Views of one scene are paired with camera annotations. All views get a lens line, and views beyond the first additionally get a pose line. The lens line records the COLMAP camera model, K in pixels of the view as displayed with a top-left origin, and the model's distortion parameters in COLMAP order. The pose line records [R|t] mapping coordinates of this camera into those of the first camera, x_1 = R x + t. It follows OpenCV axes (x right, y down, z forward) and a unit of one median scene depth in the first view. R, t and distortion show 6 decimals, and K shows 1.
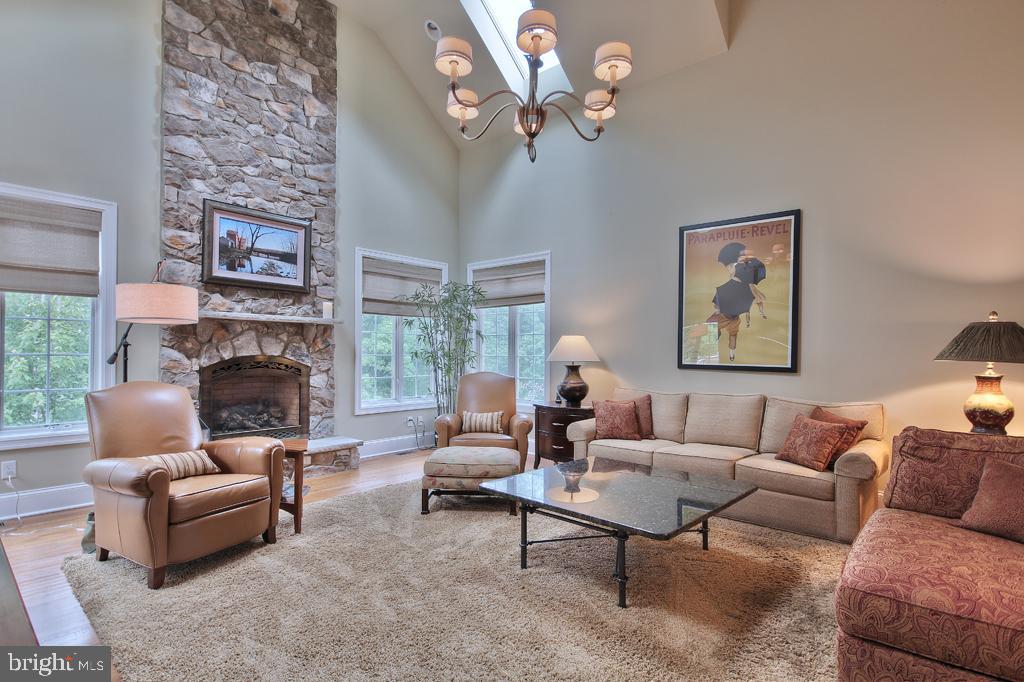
lens RADIAL K [[516.8, 0, 511.7], [0, 516.8, 357.0], [0, 0, 1]] dist [0.000569, 0.003540]
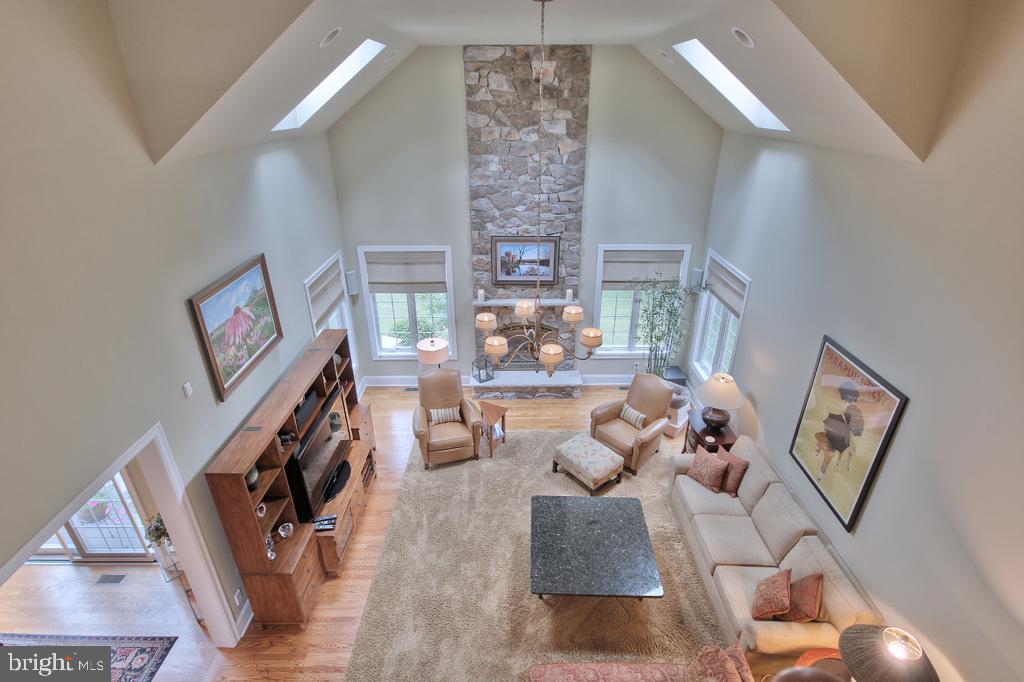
lens RADIAL K [[491.2, 0, 497.7], [0, 491.2, 342.4], [0, 0, 1]] dist [-0.001556, -0.001684]
pose [[0.649707, 0.318607, -0.690196, 0.559371], [0.016587, 0.901774, 0.431889, -0.633200], [0.760004, -0.292049, 0.580604, 0.017291]]
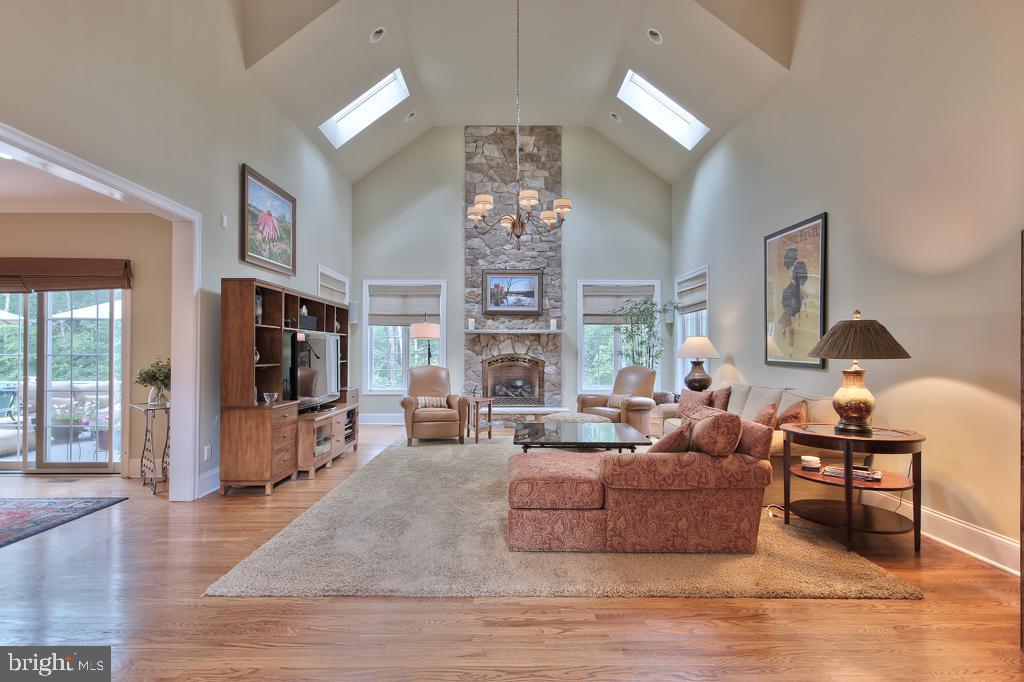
lens RADIAL K [[516.8, 0, 486.3], [0, 516.8, 352.6], [0, 0, 1]] dist [0.000569, 0.003540]
pose [[0.640809, -0.003746, -0.767691, 0.789432], [-0.001367, 0.999981, -0.006021, 0.003914], [0.767699, 0.004908, 0.640792, -0.167211]]
